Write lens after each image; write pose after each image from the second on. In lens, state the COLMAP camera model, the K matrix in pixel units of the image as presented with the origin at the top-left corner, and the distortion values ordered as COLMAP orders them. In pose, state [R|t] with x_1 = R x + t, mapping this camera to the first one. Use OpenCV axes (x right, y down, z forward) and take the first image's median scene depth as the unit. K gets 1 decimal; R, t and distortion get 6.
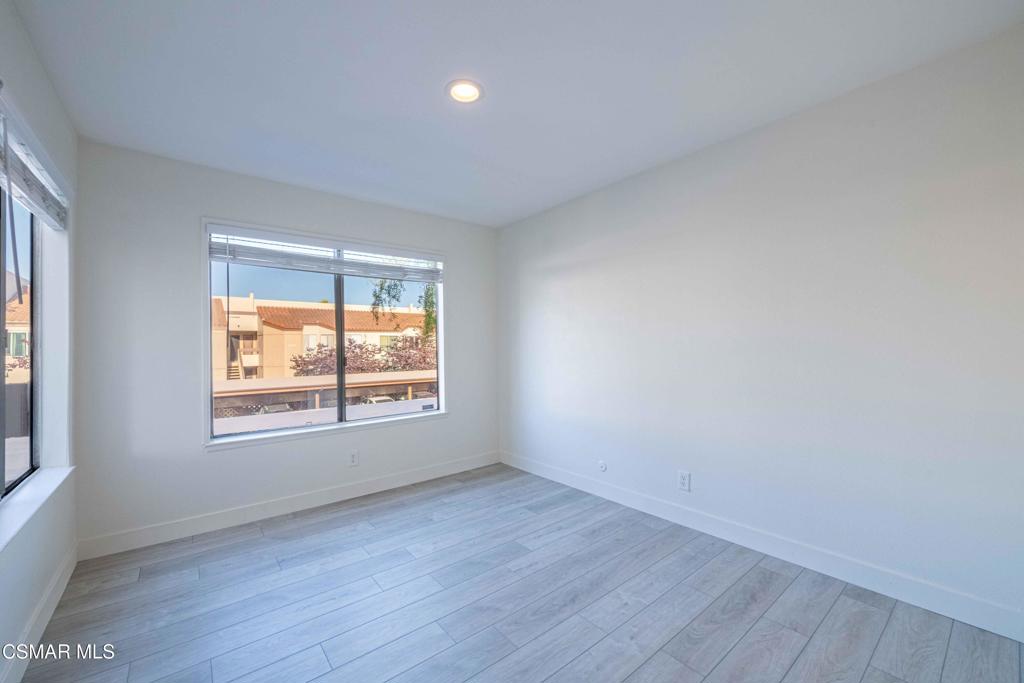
lens RADIAL K [[398.4, 0, 511.7], [0, 398.4, 344.1], [0, 0, 1]] dist [0.000078, -0.000034]
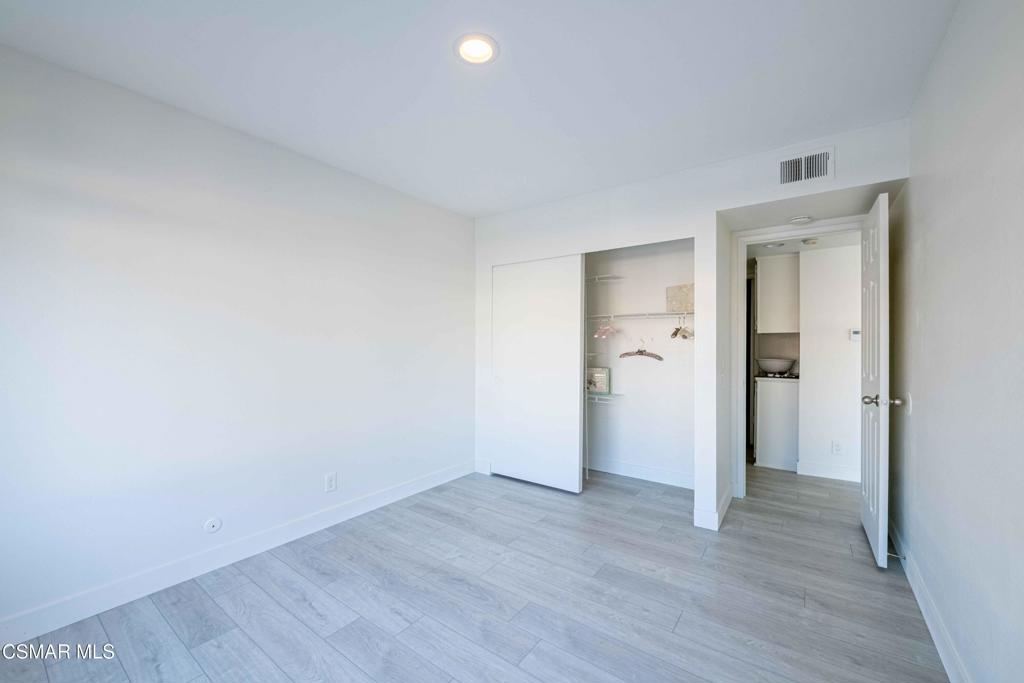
lens RADIAL K [[411.6, 0, 510.1], [0, 411.6, 345.9], [0, 0, 1]] dist [0.001447, -0.003251]
pose [[-0.245556, 0.008035, 0.969349, -0.830166], [-0.004540, 0.999945, -0.009439, 0.005442], [-0.969372, -0.006719, -0.245506, 0.967618]]
